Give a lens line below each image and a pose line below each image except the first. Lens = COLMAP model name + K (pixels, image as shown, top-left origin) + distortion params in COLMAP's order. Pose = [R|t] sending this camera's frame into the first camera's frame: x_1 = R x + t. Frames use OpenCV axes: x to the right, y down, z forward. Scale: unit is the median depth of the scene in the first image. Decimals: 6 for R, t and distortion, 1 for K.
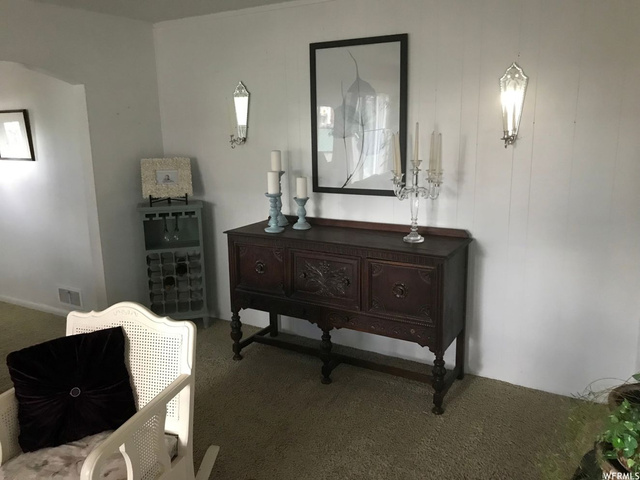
lens RADIAL K [[522.2, 0, 328.6], [0, 522.2, 263.8], [0, 0, 1]] dist [-0.007121, 0.001447]
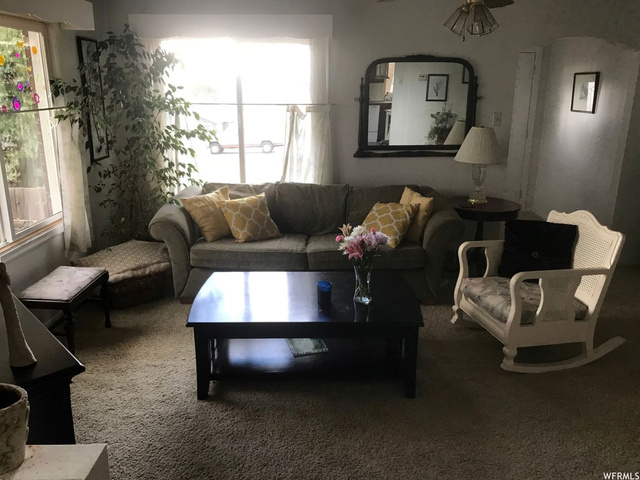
lens RADIAL K [[522.2, 0, 319.9], [0, 522.2, 239.3], [0, 0, 1]] dist [-0.007121, 0.001447]
pose [[0.504331, 0.264731, -0.821929, 0.478599], [-0.233922, 0.958140, 0.165069, 0.084962], [0.831222, 0.109018, 0.545147, -0.431528]]
